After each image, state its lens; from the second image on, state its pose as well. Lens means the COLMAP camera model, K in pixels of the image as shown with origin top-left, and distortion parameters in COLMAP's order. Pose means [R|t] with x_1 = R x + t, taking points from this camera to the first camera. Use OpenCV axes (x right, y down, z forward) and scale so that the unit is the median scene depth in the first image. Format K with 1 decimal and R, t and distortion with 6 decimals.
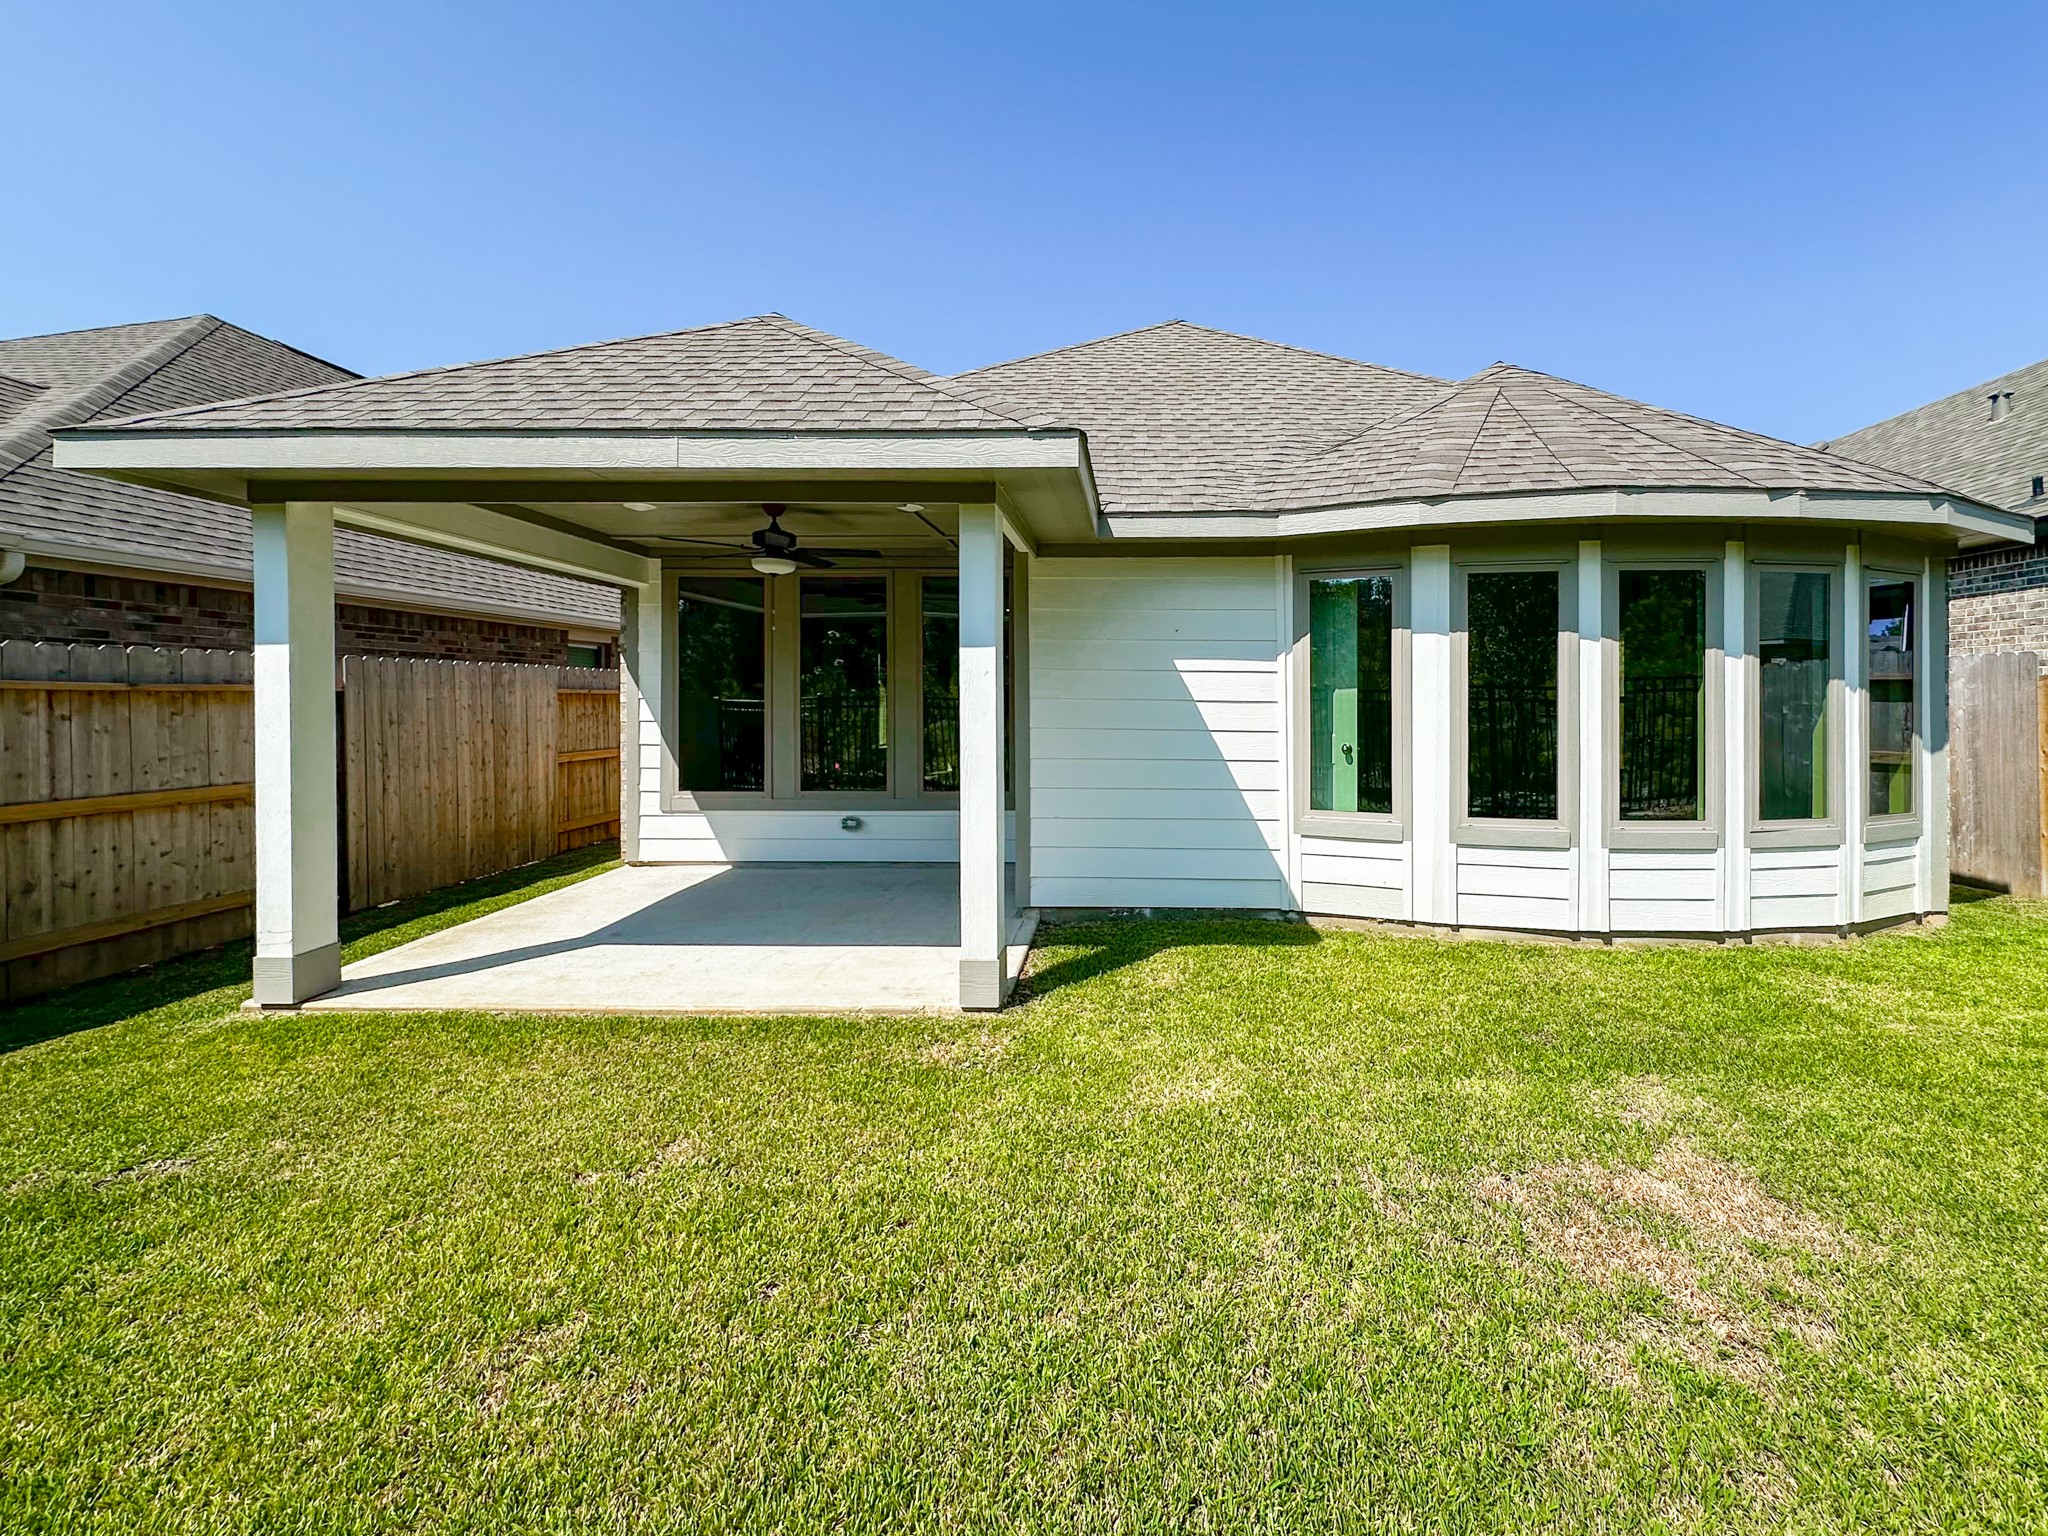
lens RADIAL K [[853.8, 0, 1108.7], [0, 853.8, 719.5], [0, 0, 1]] dist [0.000183, -0.000213]
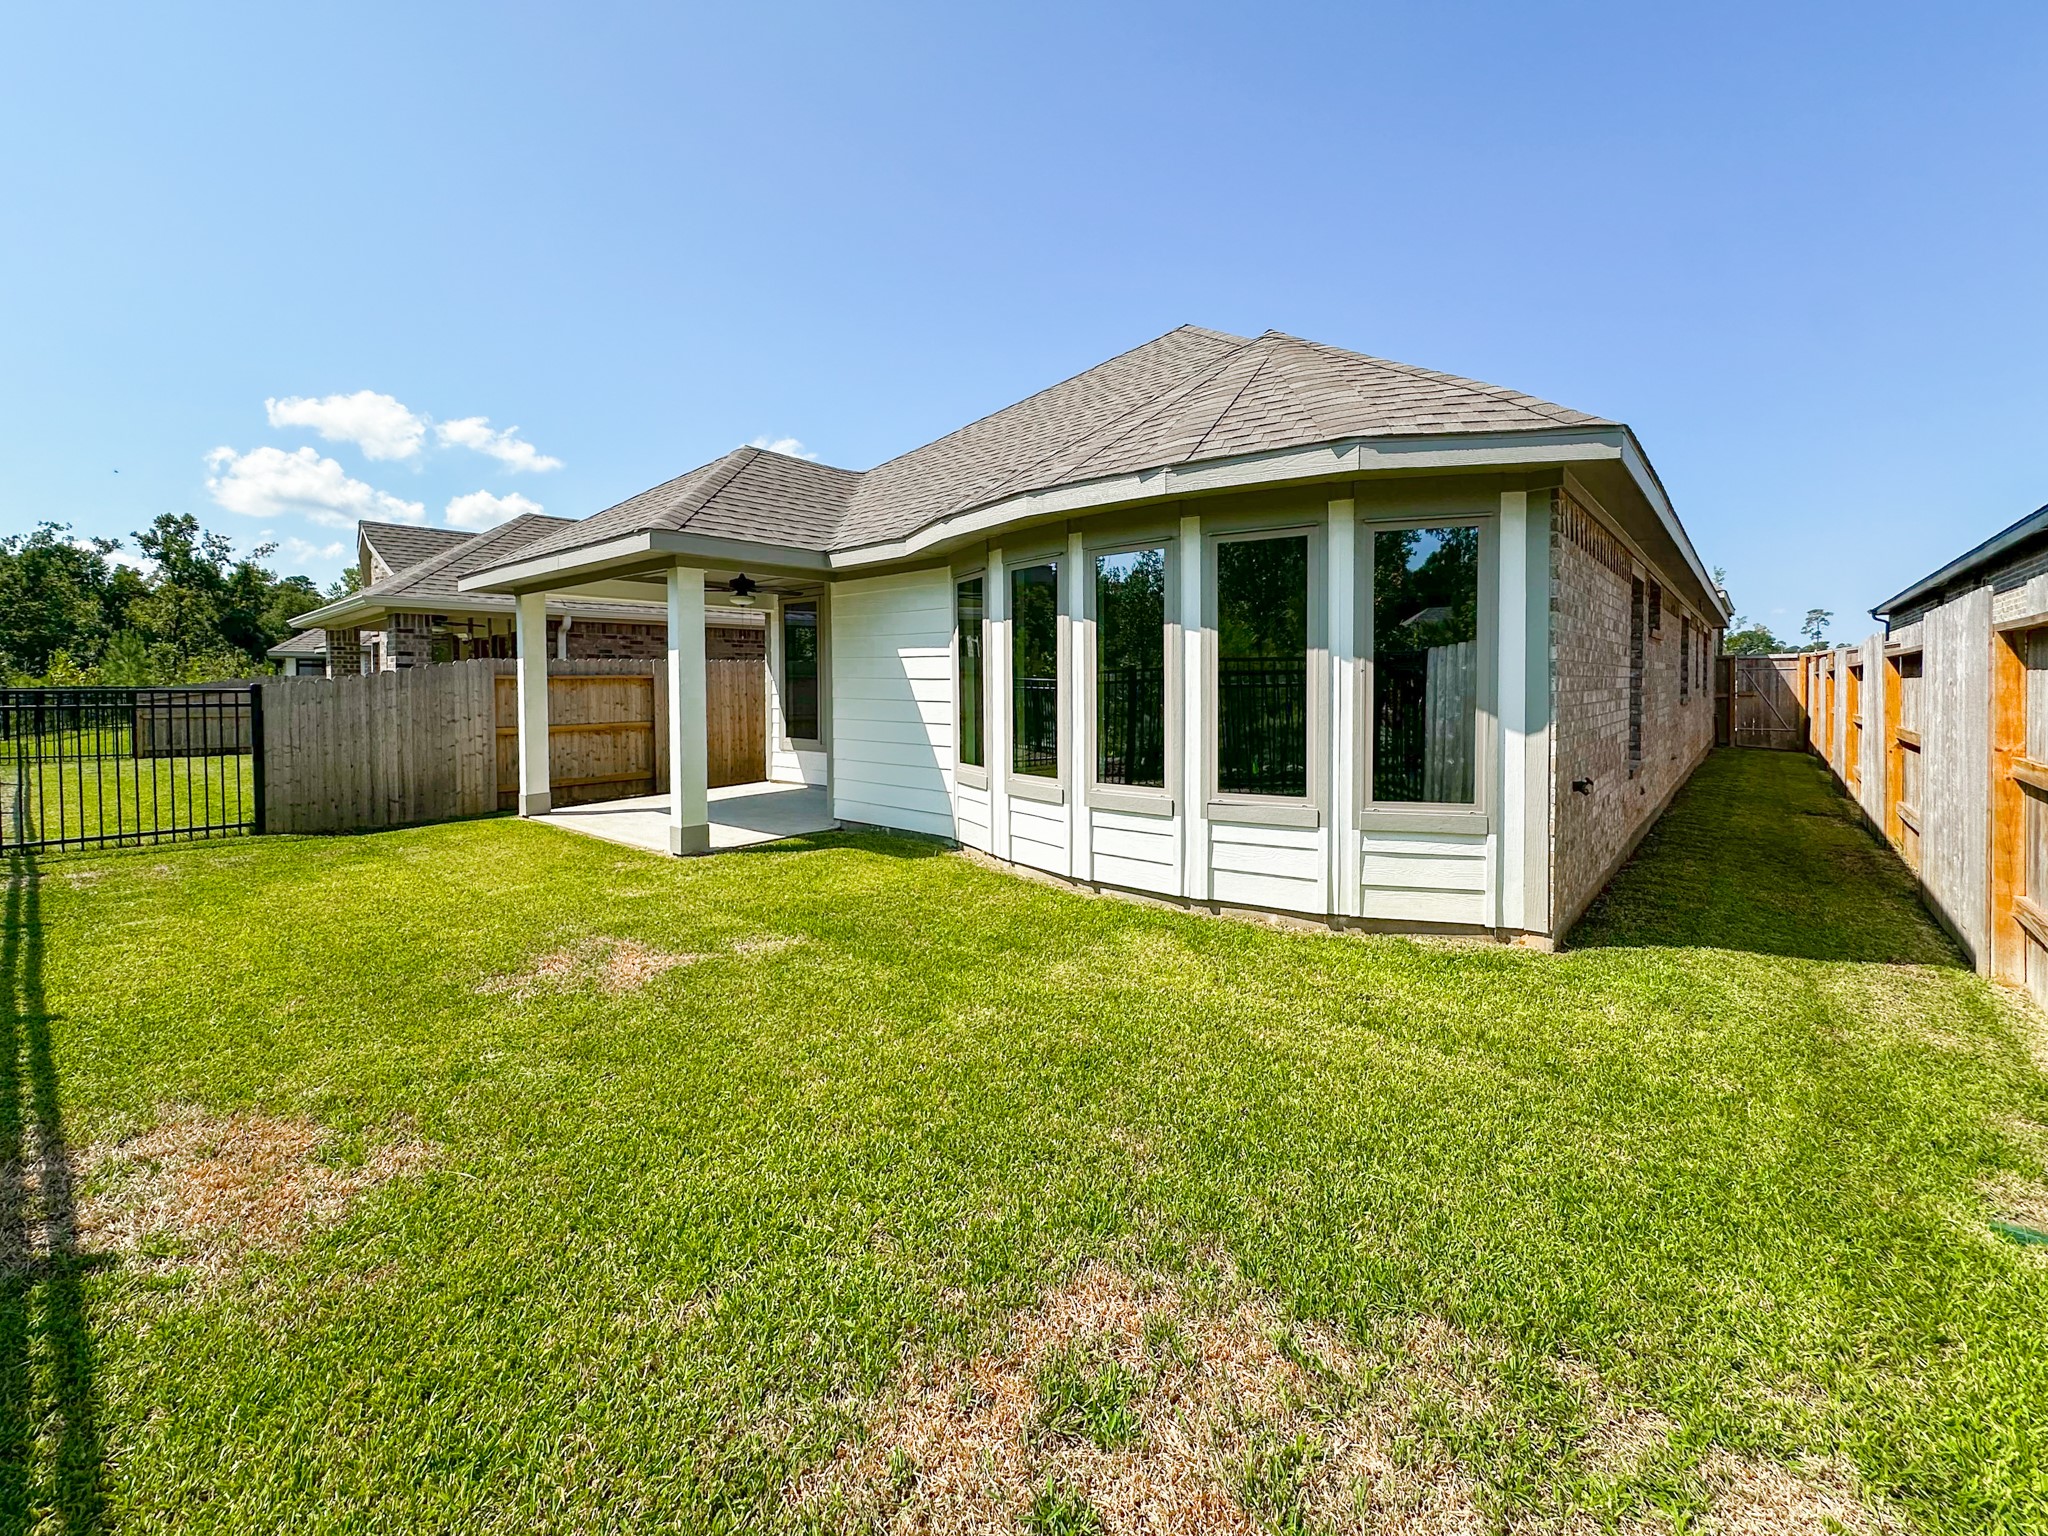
lens RADIAL K [[853.8, 0, 1001.0], [0, 853.8, 754.9], [0, 0, 1]] dist [0.000183, -0.000213]
pose [[0.761075, 0.048880, -0.646819, 1.061259], [-0.004588, 0.997537, 0.069986, 0.003240], [0.648647, -0.050296, 0.759425, 0.062961]]
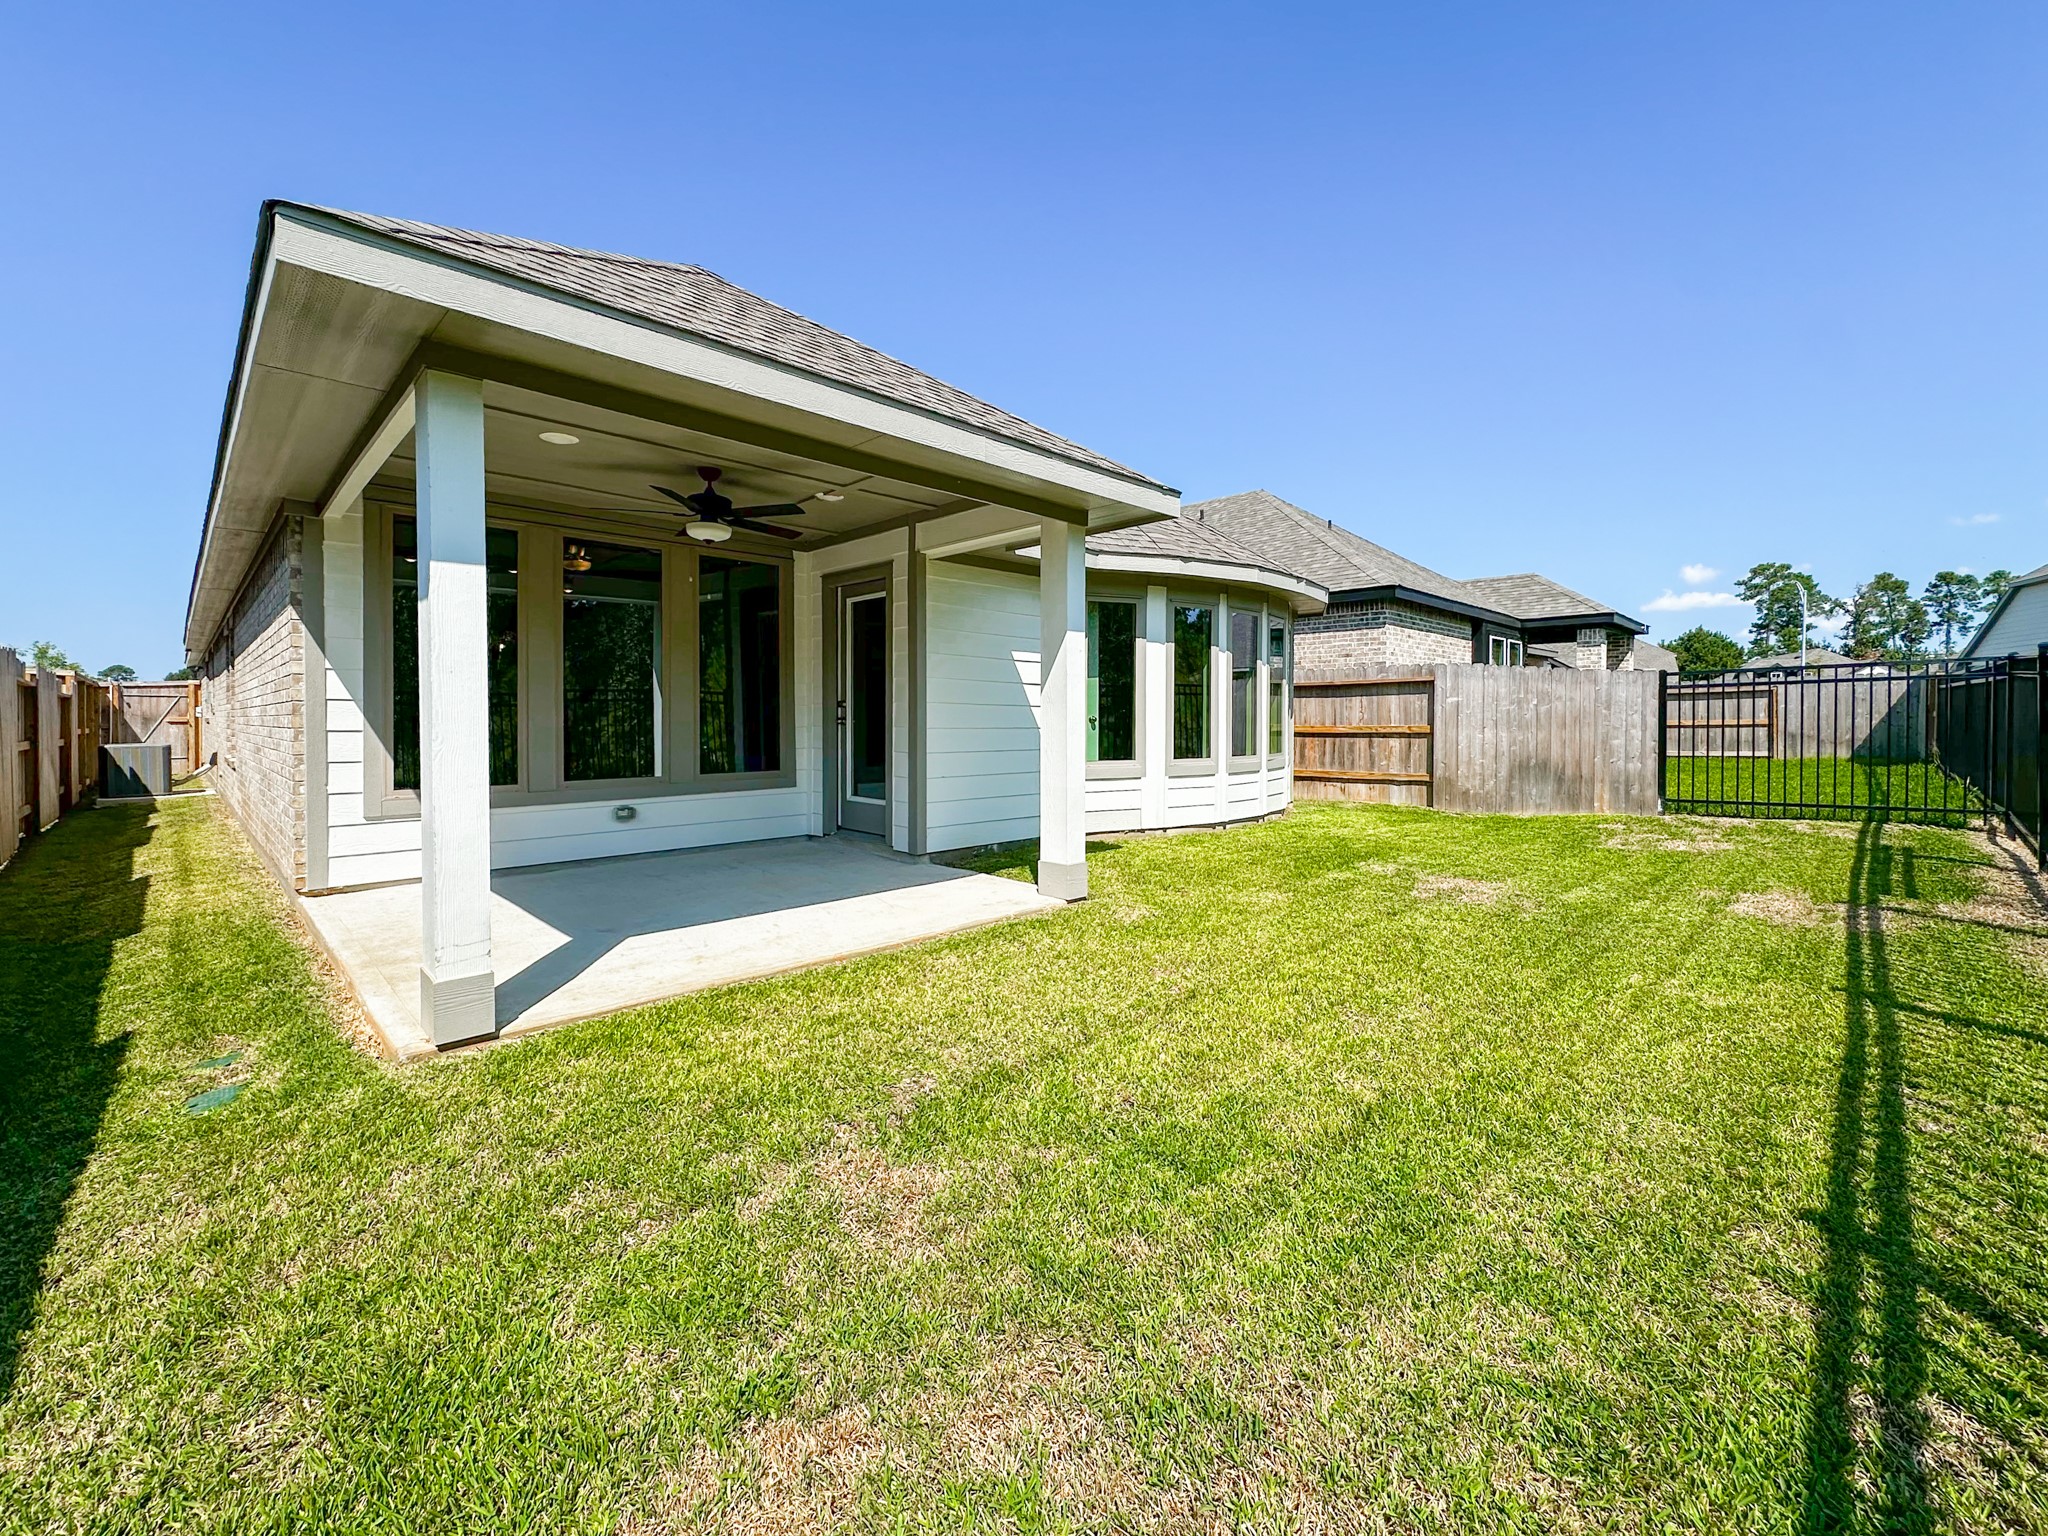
lens RADIAL K [[853.8, 0, 1017.8], [0, 853.8, 769.9], [0, 0, 1]] dist [0.000183, -0.000213]
pose [[0.716942, -0.050907, 0.695272, -0.808831], [0.013898, 0.998176, 0.058754, 0.034478], [-0.696994, -0.032460, 0.716341, 0.055914]]
